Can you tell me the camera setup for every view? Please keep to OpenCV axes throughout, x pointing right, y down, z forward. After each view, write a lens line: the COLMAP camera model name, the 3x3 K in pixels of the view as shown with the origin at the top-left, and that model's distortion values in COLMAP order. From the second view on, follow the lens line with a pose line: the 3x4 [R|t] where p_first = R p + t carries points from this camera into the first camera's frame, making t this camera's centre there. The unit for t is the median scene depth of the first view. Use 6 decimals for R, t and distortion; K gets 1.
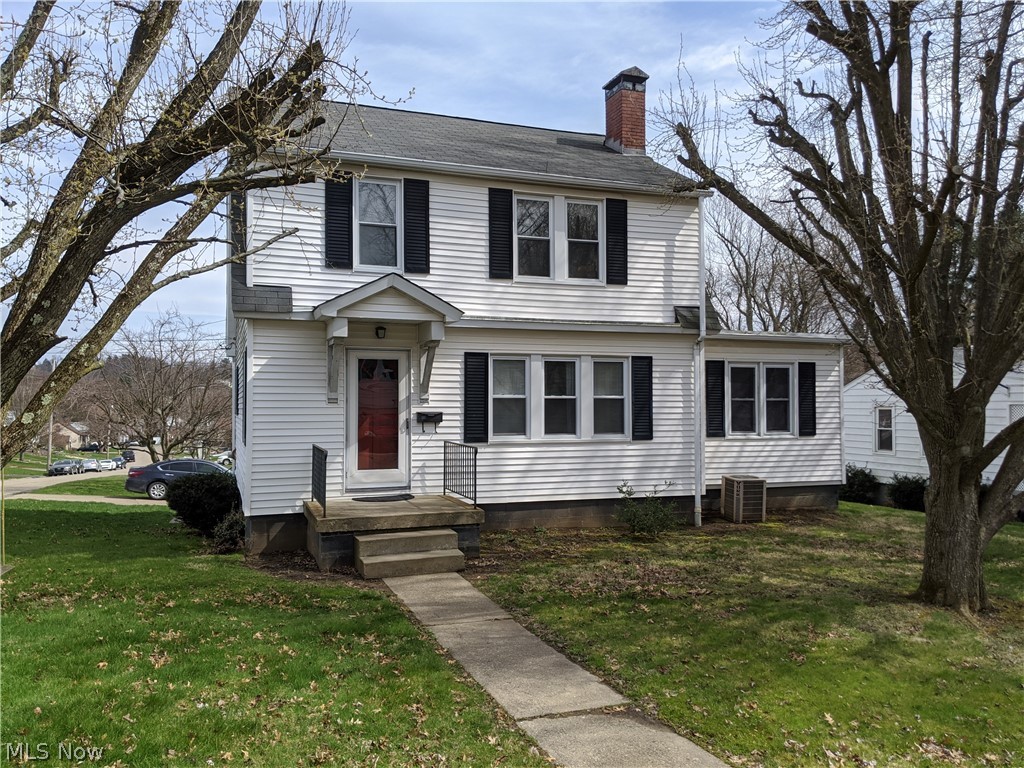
lens RADIAL K [[804.7, 0, 512.0], [0, 804.7, 384.0], [0, 0, 1]] dist [0.136154, -0.320588]
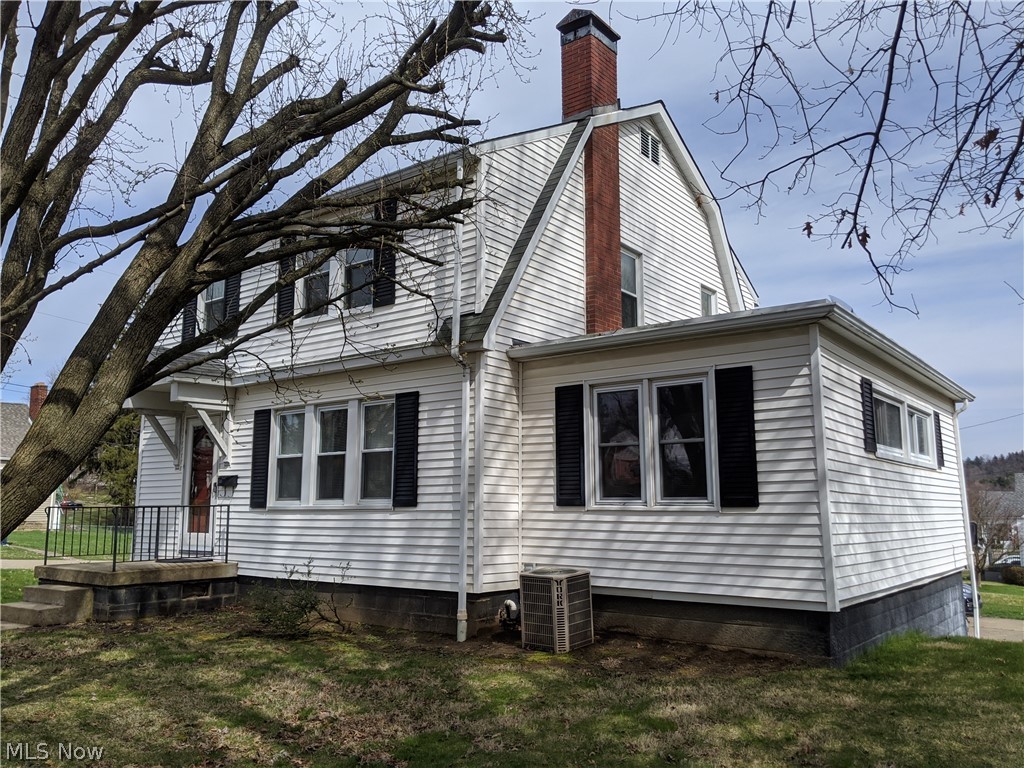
lens RADIAL K [[804.7, 0, 512.0], [0, 804.7, 384.0], [0, 0, 1]] dist [0.136154, -0.320588]
pose [[0.546902, -0.127163, -0.827483, 0.824030], [0.021597, 0.990211, -0.137896, 0.061789], [0.836918, 0.057544, 0.544295, 0.671945]]
